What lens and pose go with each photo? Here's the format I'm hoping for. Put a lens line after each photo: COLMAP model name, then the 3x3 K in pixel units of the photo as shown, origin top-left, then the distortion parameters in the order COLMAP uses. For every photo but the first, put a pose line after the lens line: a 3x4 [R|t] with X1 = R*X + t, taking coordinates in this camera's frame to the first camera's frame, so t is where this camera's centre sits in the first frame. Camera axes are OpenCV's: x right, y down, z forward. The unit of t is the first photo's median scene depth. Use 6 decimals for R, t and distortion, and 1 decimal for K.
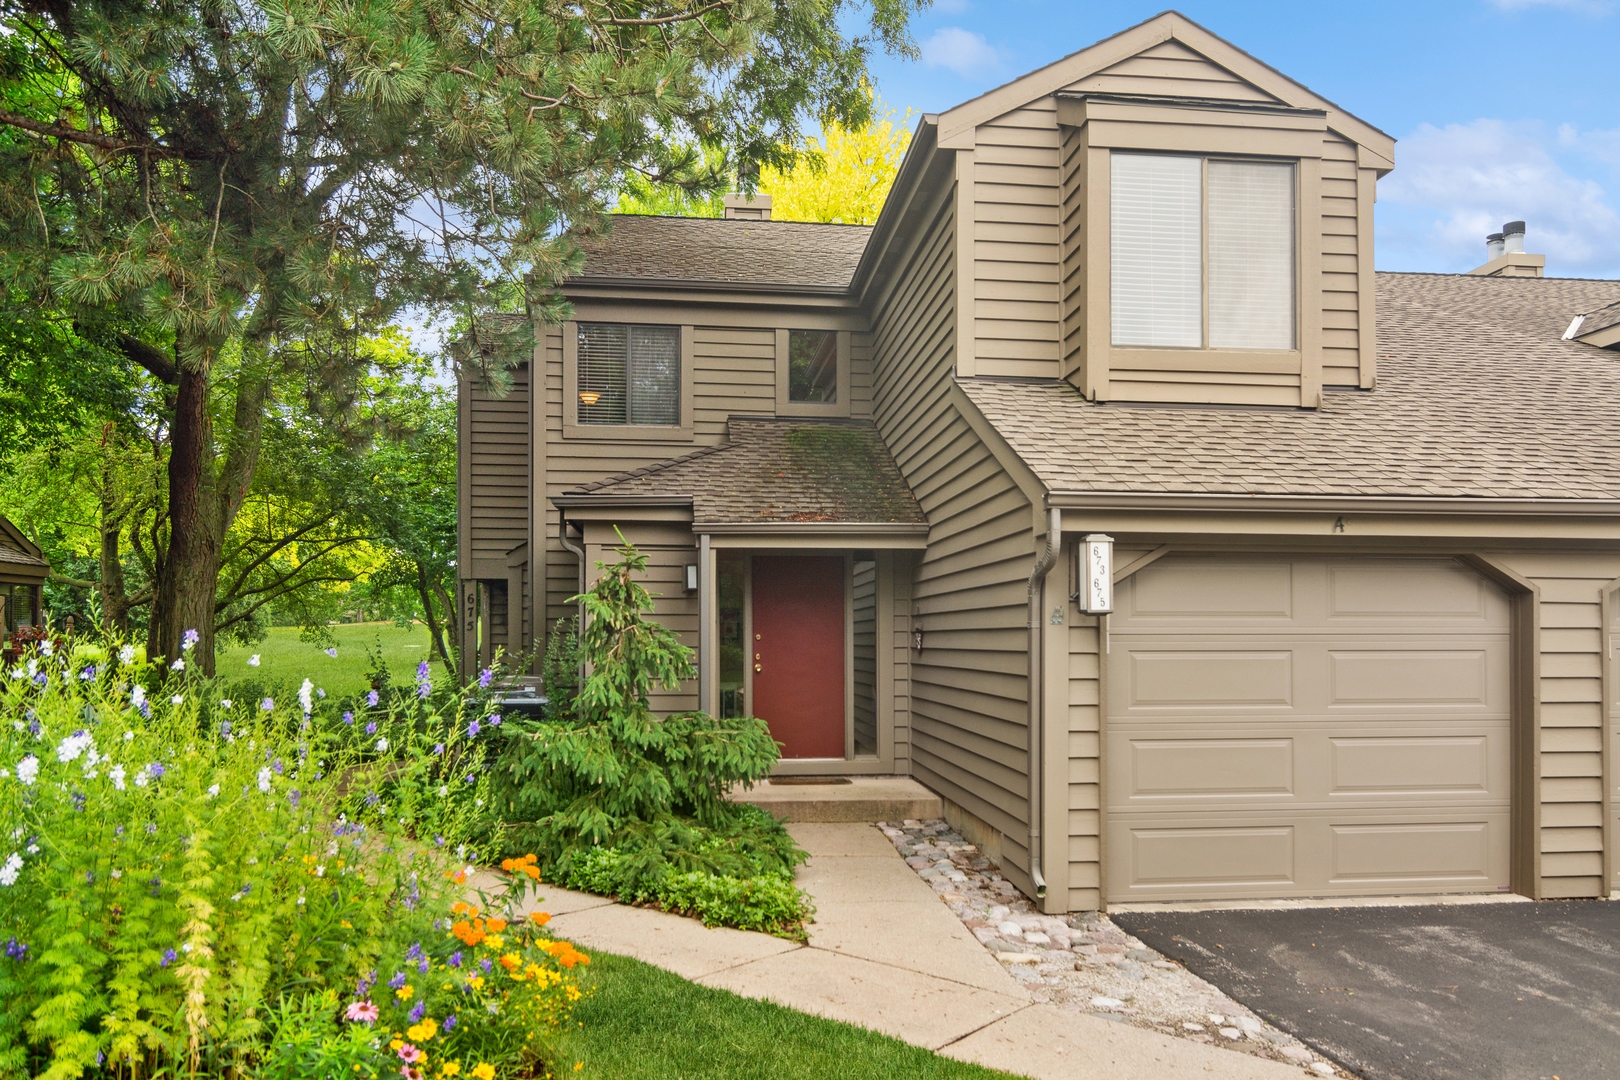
lens RADIAL K [[1104.2, 0, 815.5], [0, 1104.2, 676.9], [0, 0, 1]] dist [-0.002442, -0.000189]
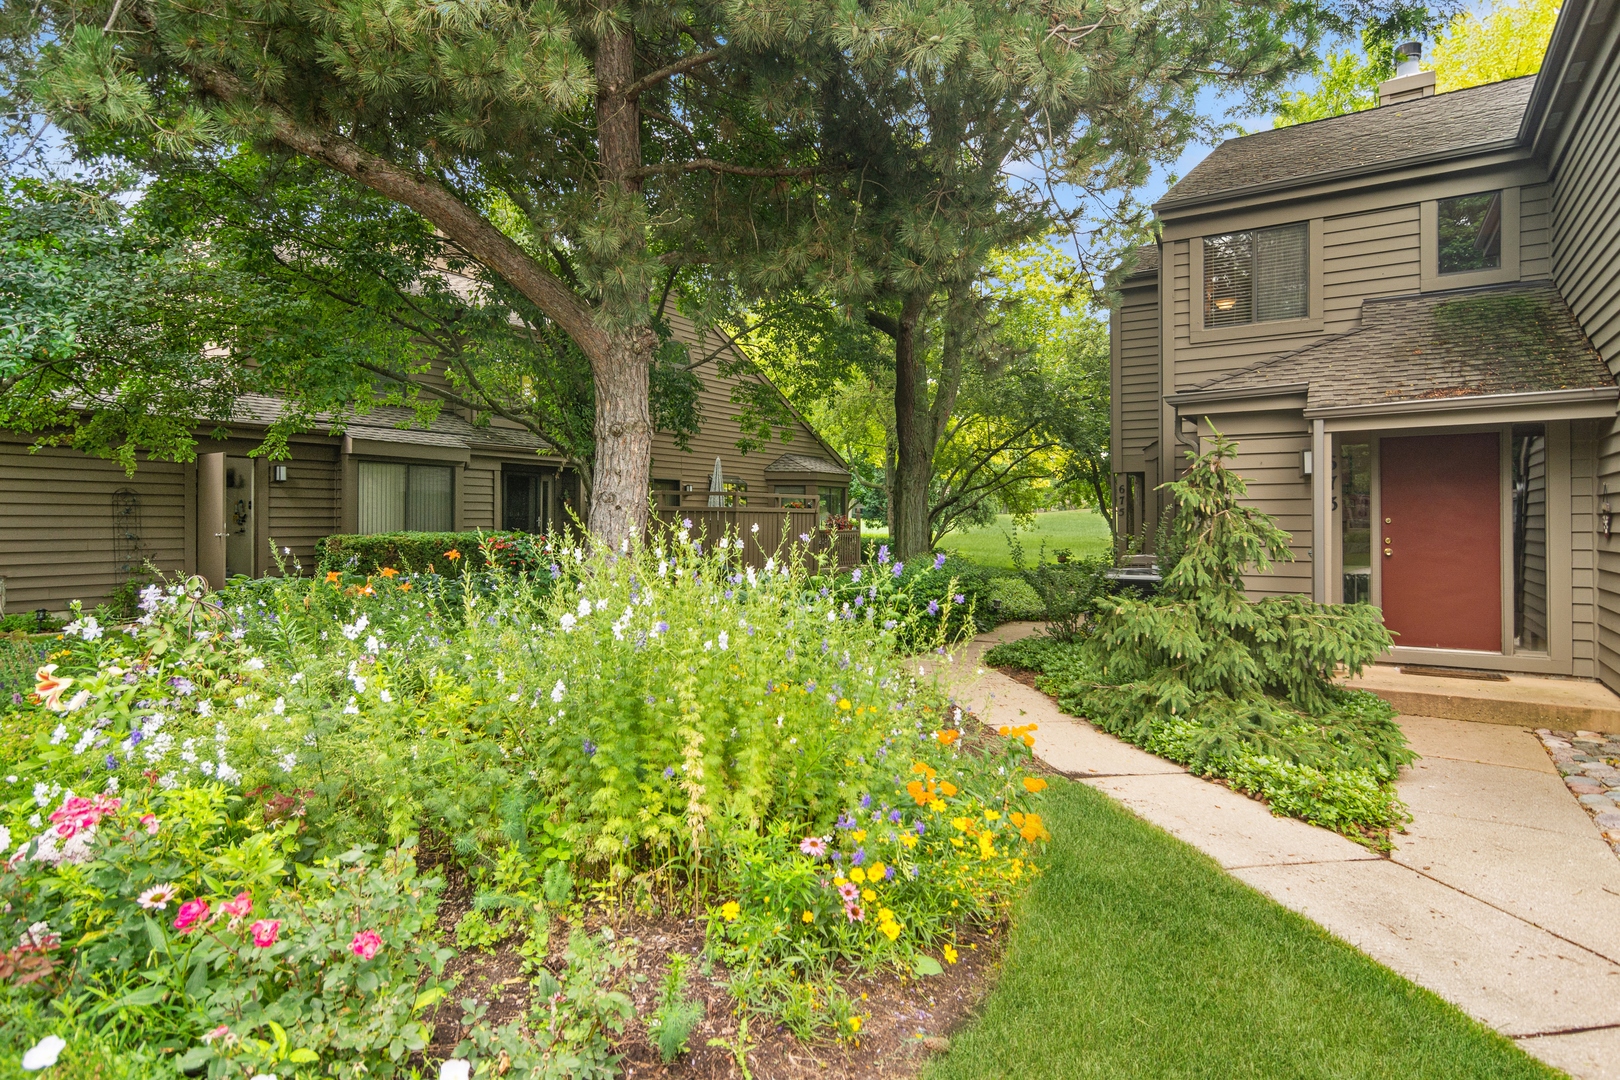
lens RADIAL K [[884.4, 0, 817.5], [0, 884.4, 541.7], [0, 0, 1]] dist [0.000775, 0.001628]
pose [[0.778047, 0.011308, -0.628104, 0.061795], [-0.019152, 0.999800, -0.005723, -0.004285], [0.627914, 0.016482, 0.778108, 0.095966]]
